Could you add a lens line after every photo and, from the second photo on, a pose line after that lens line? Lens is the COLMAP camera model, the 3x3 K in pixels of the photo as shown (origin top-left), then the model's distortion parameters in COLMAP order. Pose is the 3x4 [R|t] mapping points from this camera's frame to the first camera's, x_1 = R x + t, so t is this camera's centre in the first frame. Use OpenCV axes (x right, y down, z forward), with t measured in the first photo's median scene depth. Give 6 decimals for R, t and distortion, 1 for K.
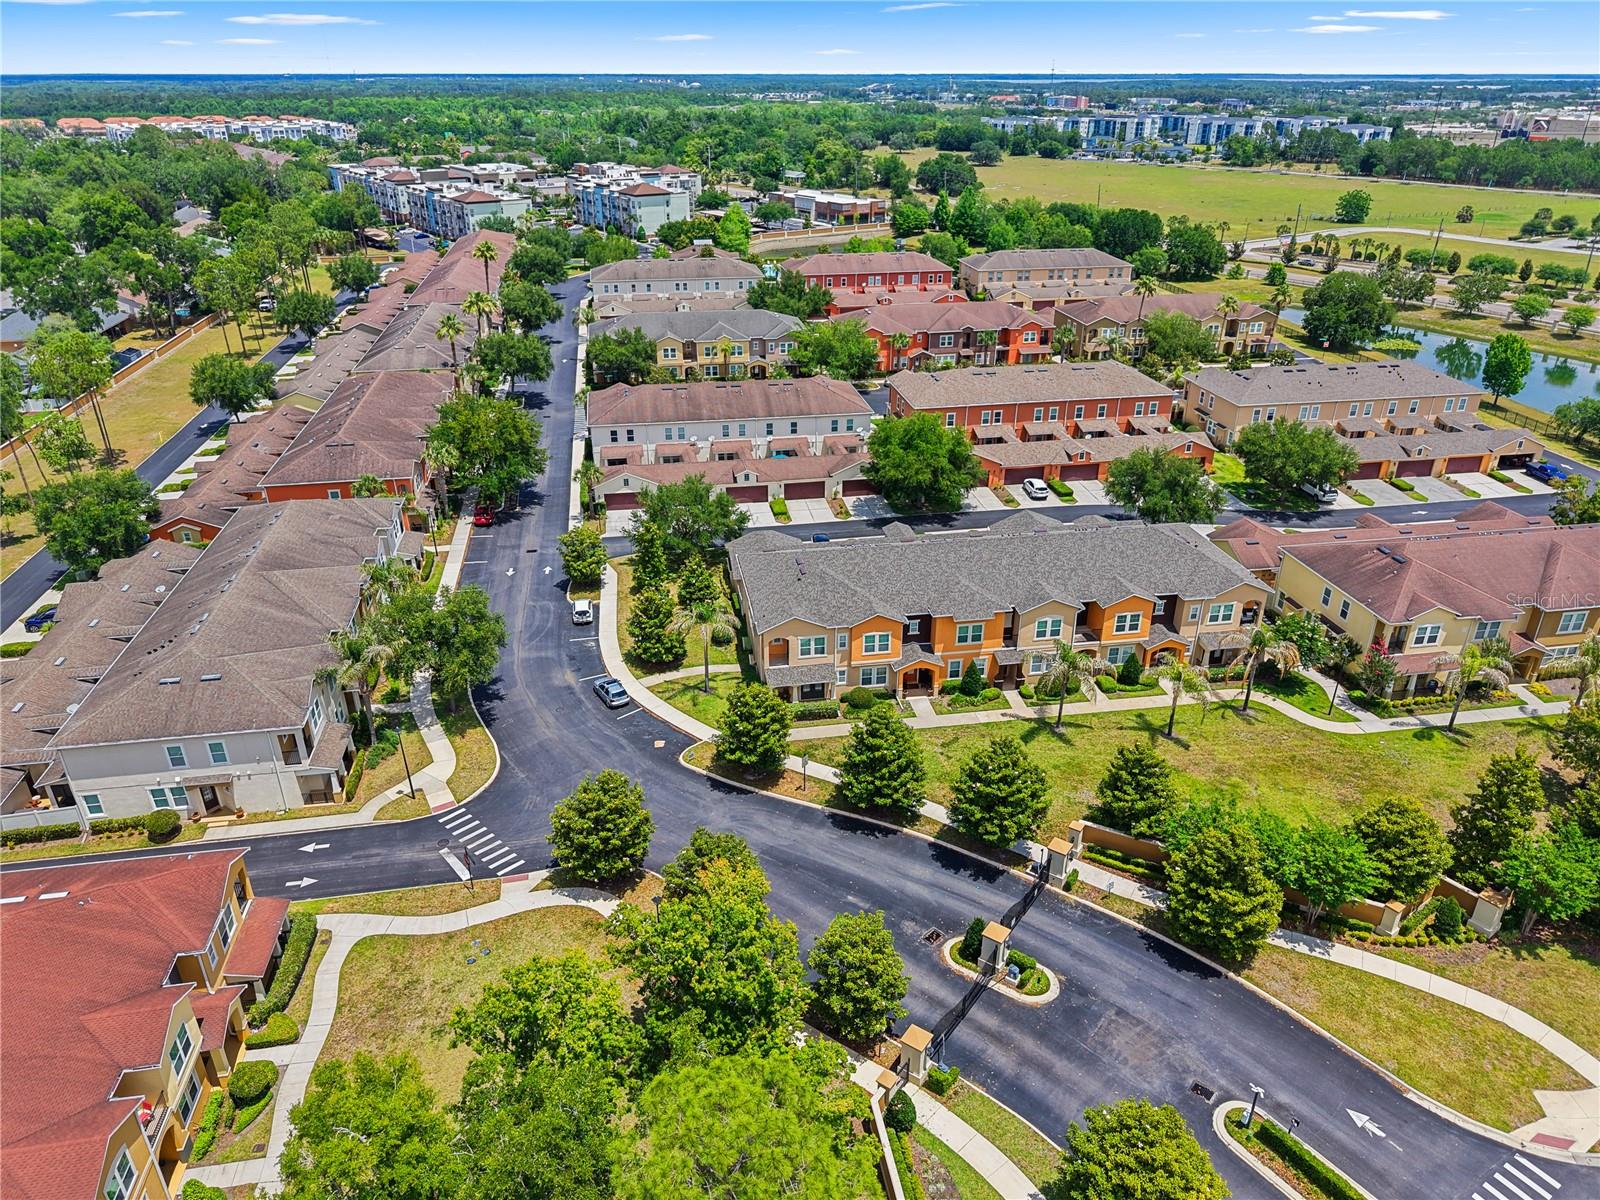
lens RADIAL K [[1084.5, 0, 800.0], [0, 1084.5, 600.0], [0, 0, 1]] dist [0.054056, -0.064173]
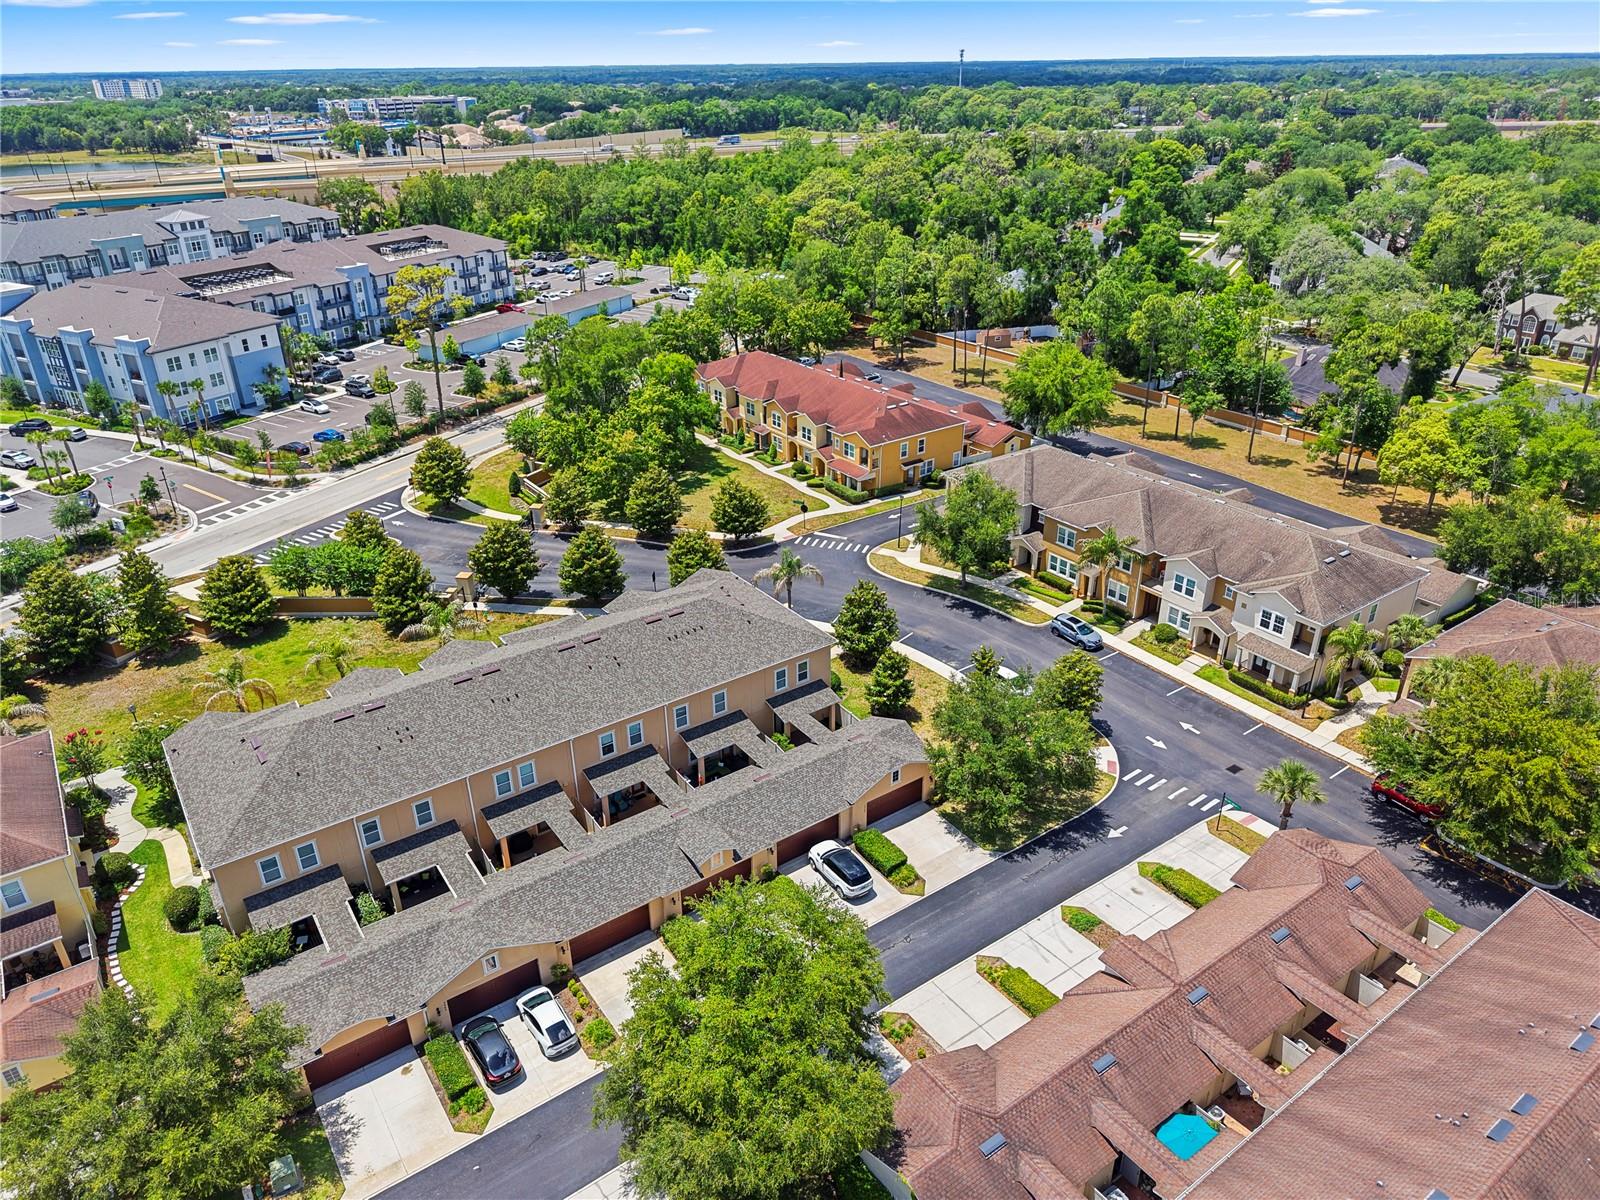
lens RADIAL K [[1071.5, 0, 800.0], [0, 1071.5, 600.0], [0, 0, 1]] dist [-0.000242, 0.000422]
pose [[-0.903173, 0.201860, -0.378856, 0.310104], [-0.172648, 0.637213, 0.751101, -0.763387], [0.393029, 0.743782, -0.540662, 1.575724]]
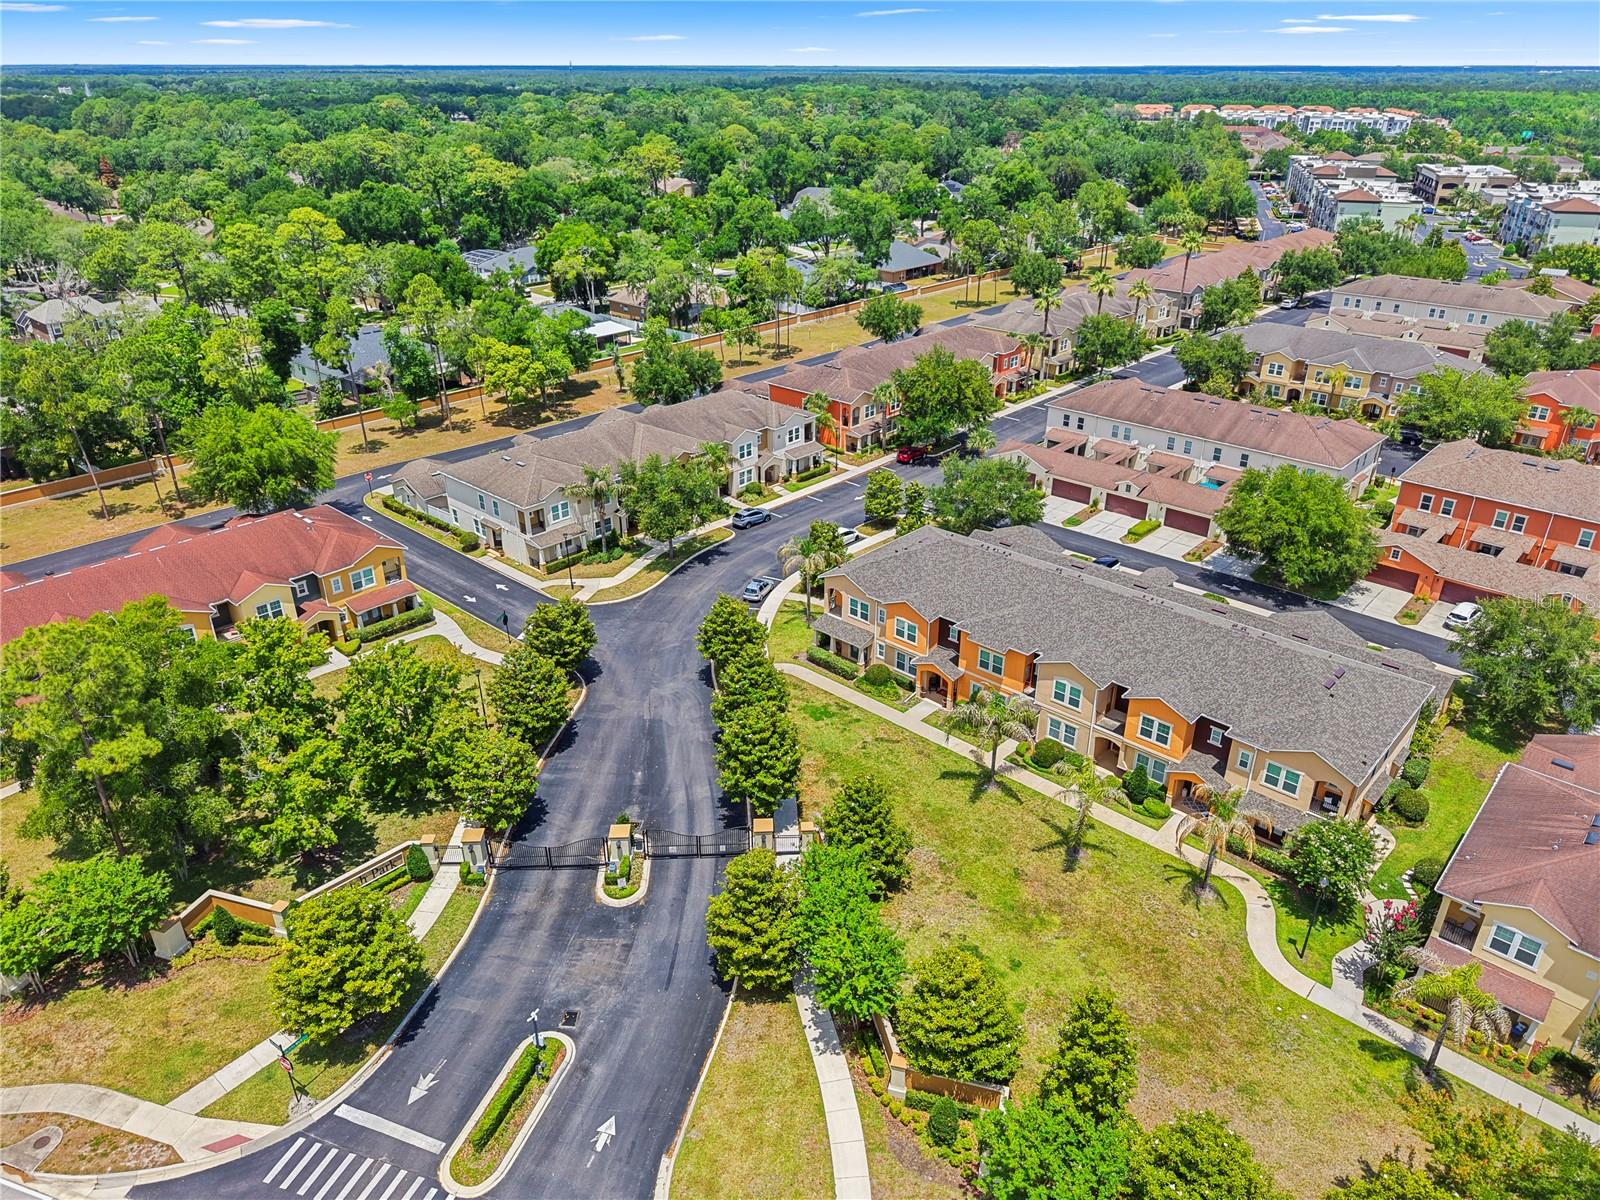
lens RADIAL K [[1071.5, 0, 800.0], [0, 1071.5, 600.0], [0, 0, 1]] dist [-0.000242, 0.000422]
pose [[0.605643, 0.353971, -0.712671, 0.694311], [-0.345028, 0.923859, 0.165653, -0.114393], [0.717044, 0.145565, 0.681659, 0.242050]]
